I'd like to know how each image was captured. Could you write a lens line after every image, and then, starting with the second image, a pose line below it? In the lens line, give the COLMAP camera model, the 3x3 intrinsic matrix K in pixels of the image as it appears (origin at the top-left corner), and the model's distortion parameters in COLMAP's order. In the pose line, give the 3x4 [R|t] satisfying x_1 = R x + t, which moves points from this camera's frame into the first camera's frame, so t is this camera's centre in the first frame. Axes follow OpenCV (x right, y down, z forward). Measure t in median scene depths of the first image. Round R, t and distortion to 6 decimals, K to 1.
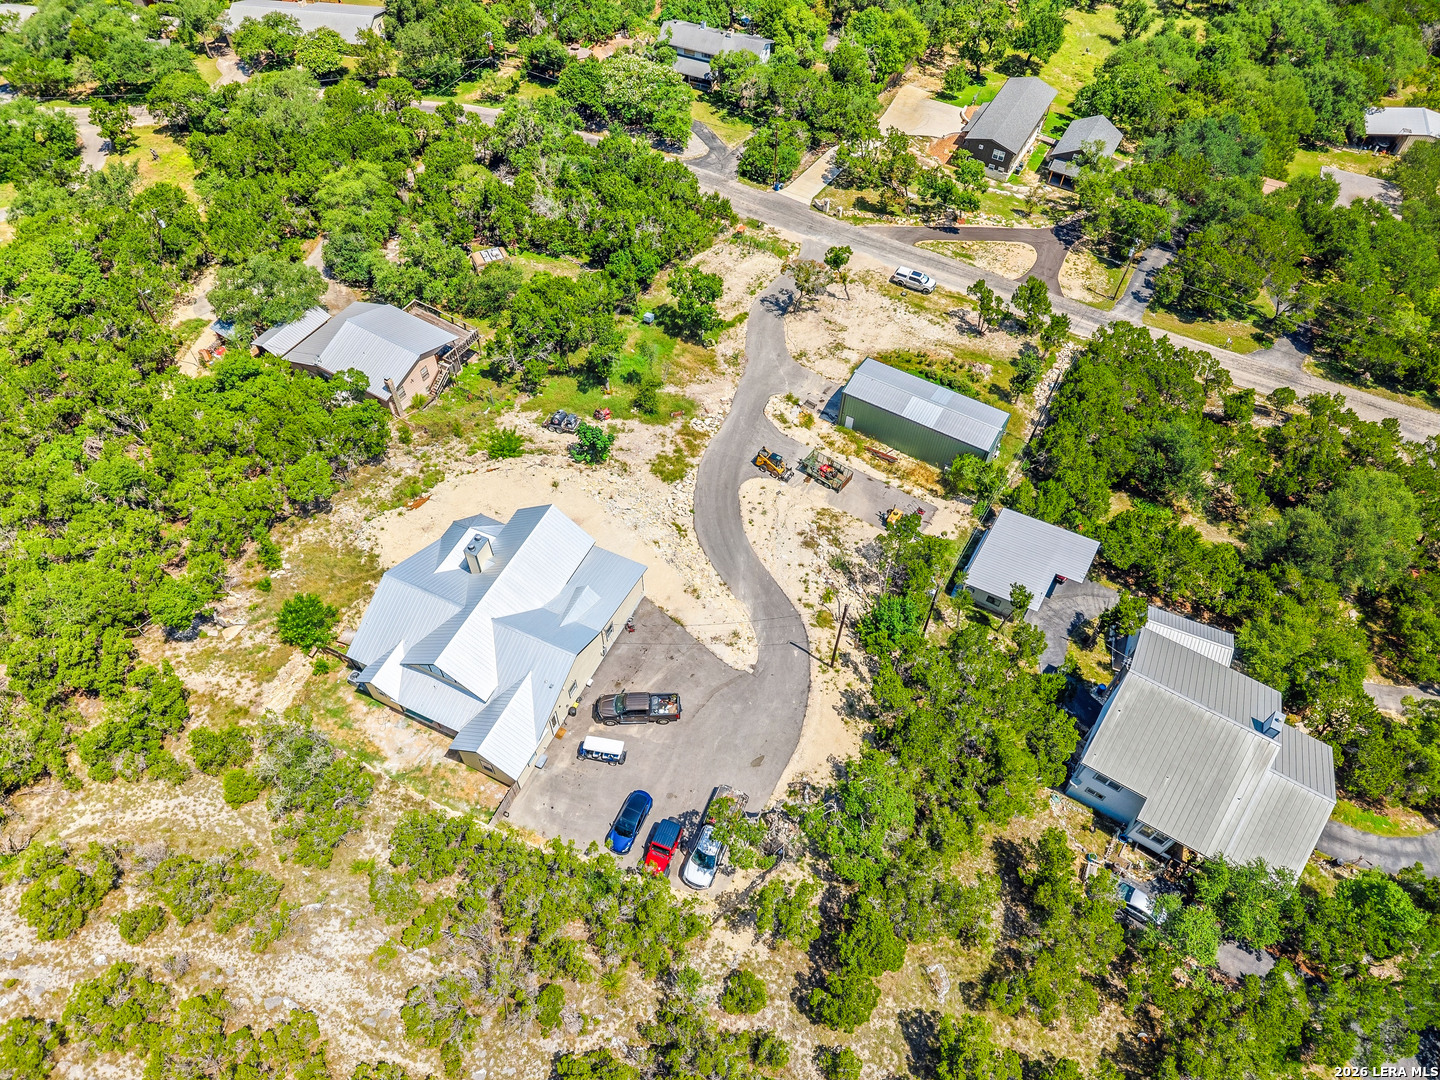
lens RADIAL K [[966.9, 0, 726.5], [0, 966.9, 544.4], [0, 0, 1]] dist [0.023129, -0.024365]
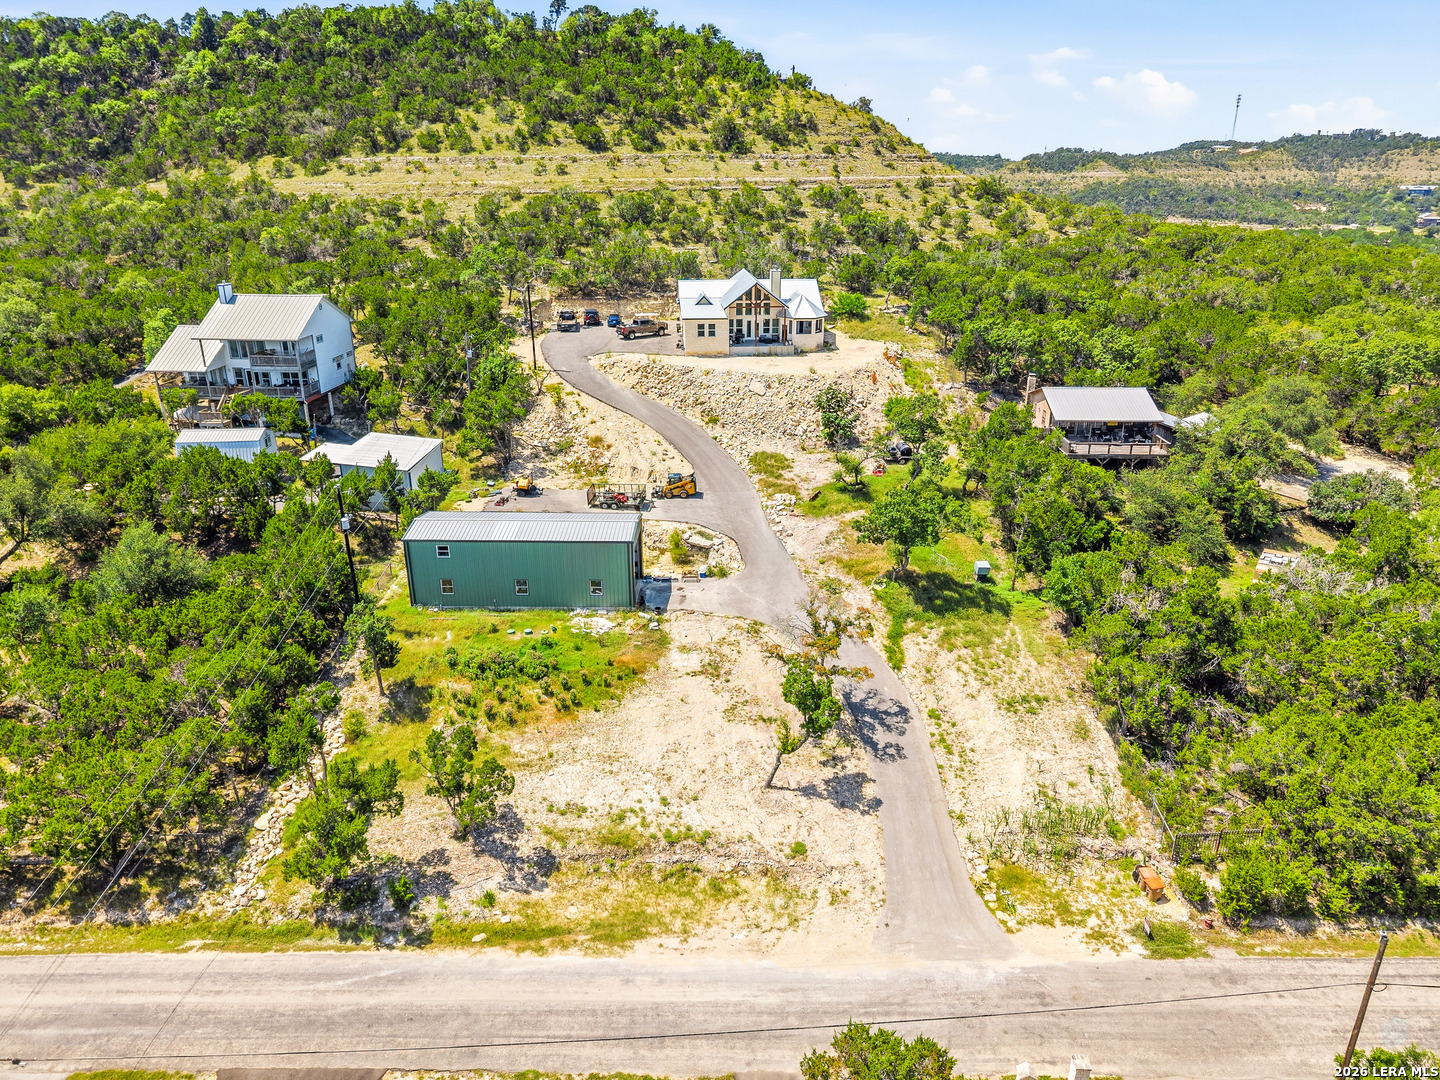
lens RADIAL K [[966.9, 0, 726.5], [0, 966.9, 544.4], [0, 0, 1]] dist [0.023129, -0.024365]
pose [[-0.875674, 0.162823, -0.454624, 0.347712], [-0.393204, 0.306105, 0.867001, -0.707290], [0.280330, 0.937970, -0.204026, 1.035164]]
